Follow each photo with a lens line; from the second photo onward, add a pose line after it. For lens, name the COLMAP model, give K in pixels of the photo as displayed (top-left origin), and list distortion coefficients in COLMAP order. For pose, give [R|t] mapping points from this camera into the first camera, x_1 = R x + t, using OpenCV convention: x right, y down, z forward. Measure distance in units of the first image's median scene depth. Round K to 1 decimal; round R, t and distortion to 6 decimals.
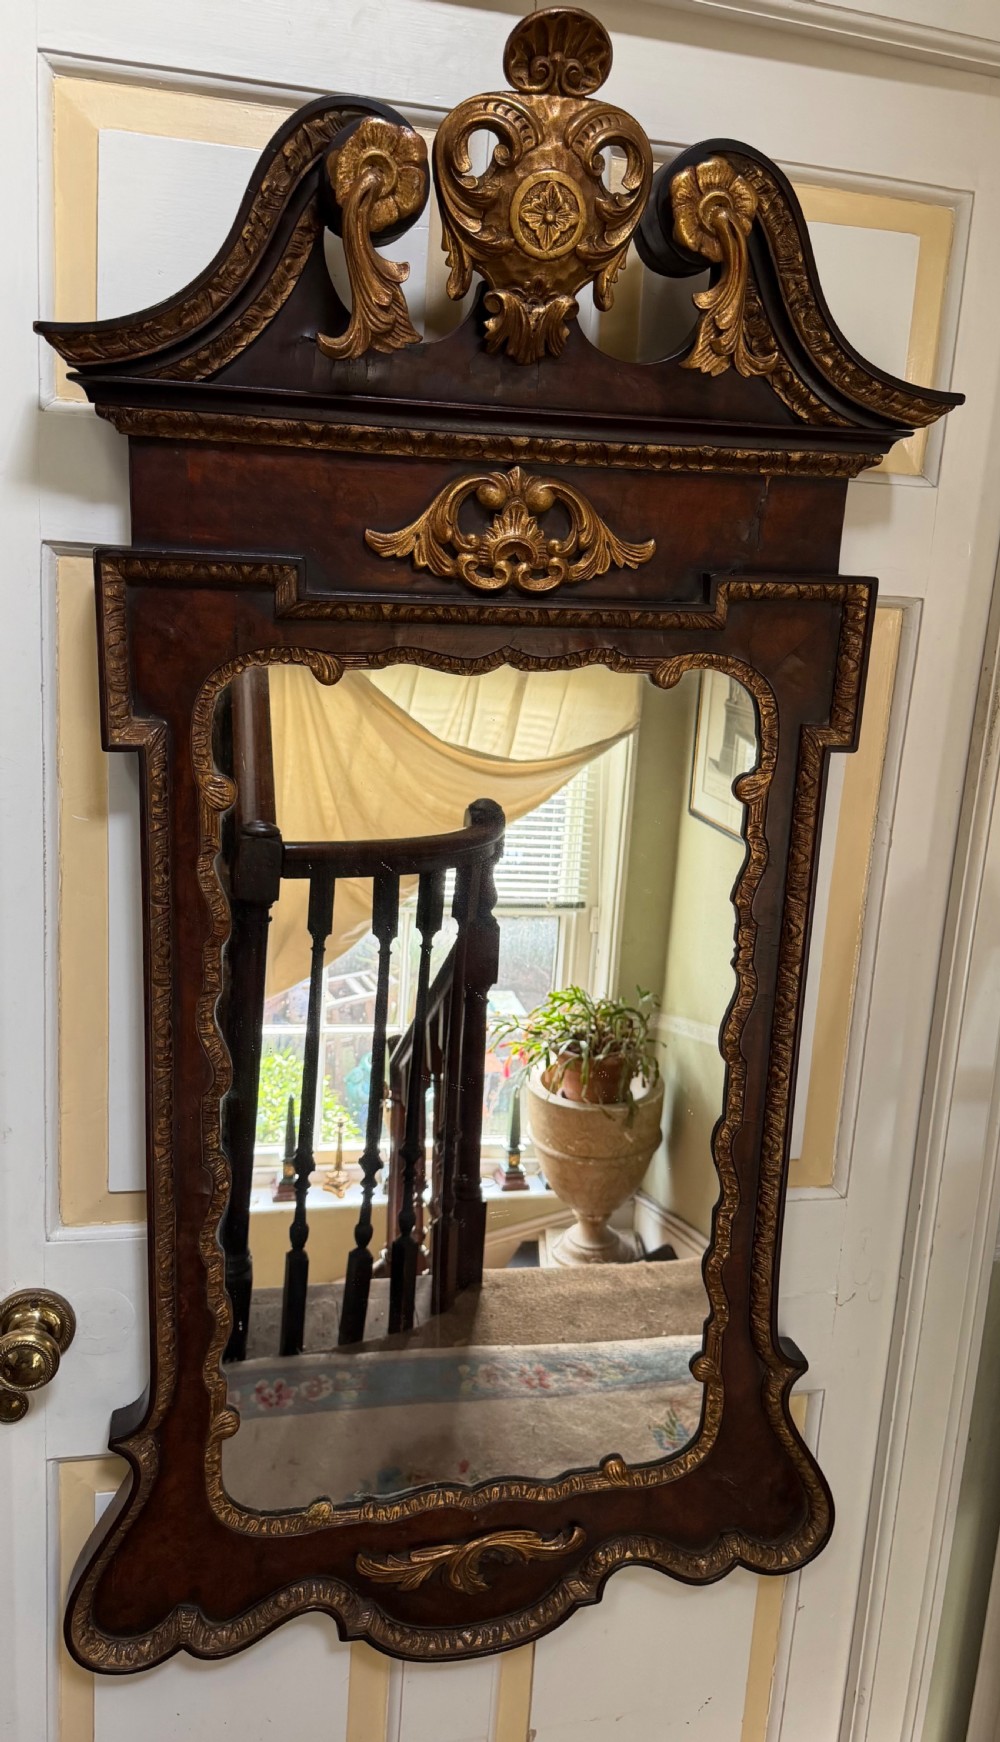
lens RADIAL K [[1297.9, 0, 528.3], [0, 1297.9, 862.0], [0, 0, 1]] dist [0.116334, -0.228924]
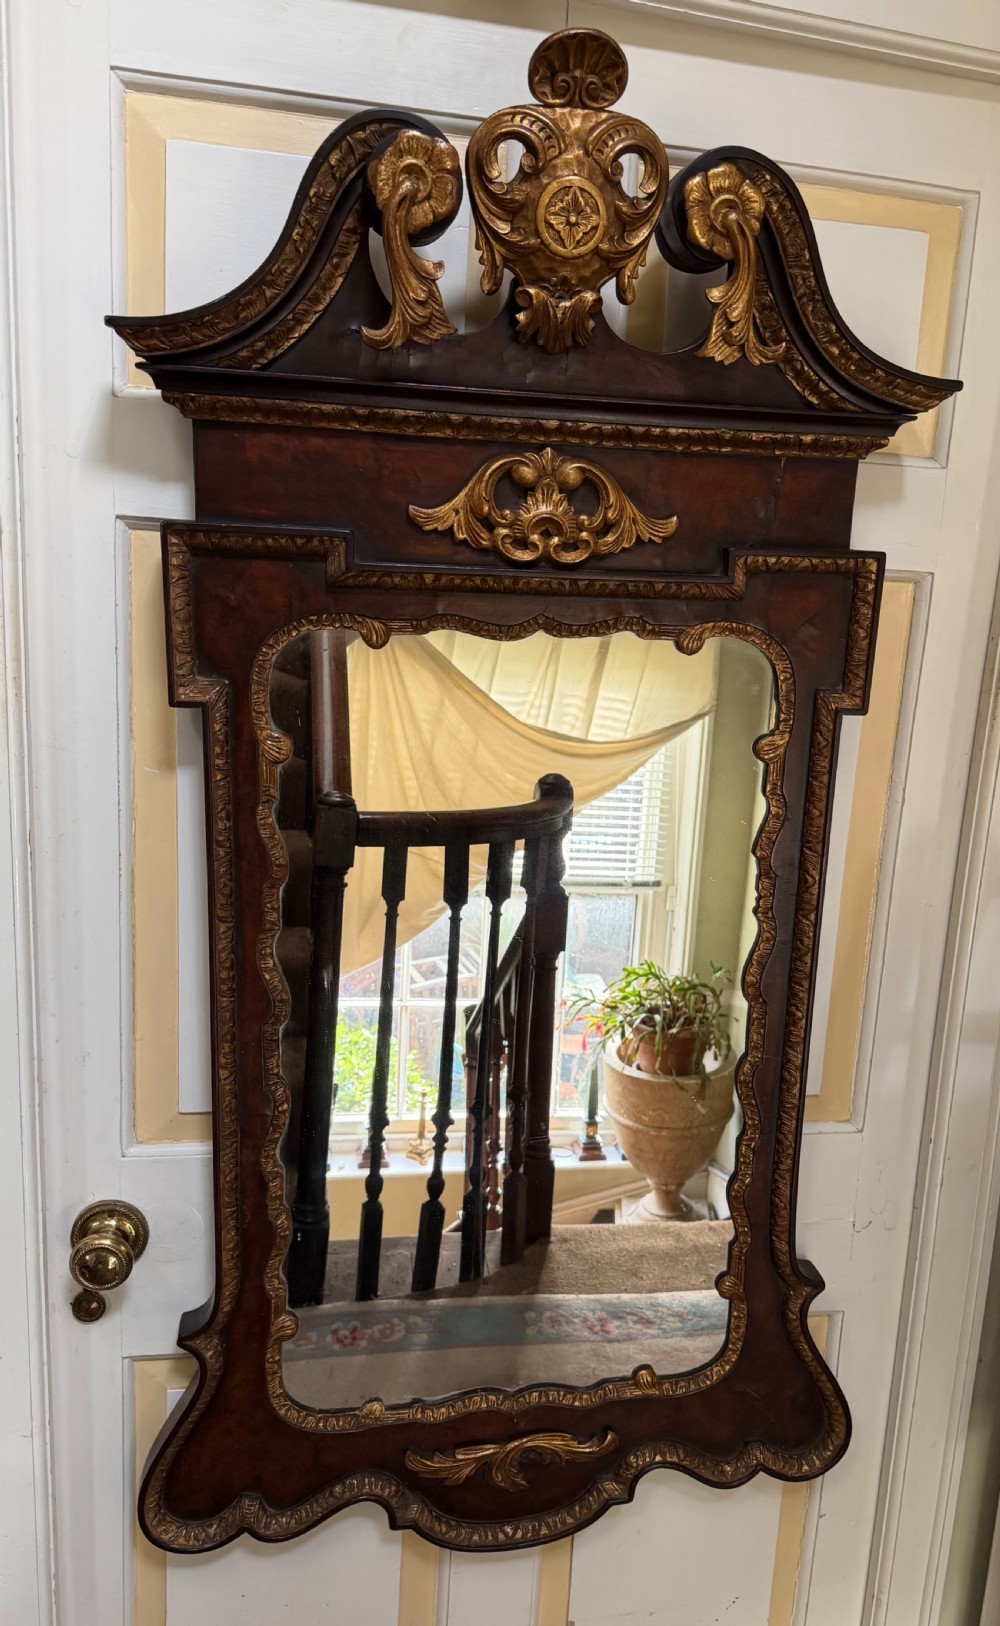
lens RADIAL K [[1287.5, 0, 597.1], [0, 1287.5, 867.2], [0, 0, 1]] dist [0.110764, -0.218207]
pose [[0.999807, 0.005960, -0.018695, 0.051819], [-0.005721, 0.999901, 0.012826, 0.031645], [0.018769, -0.012716, 0.999743, -0.082011]]
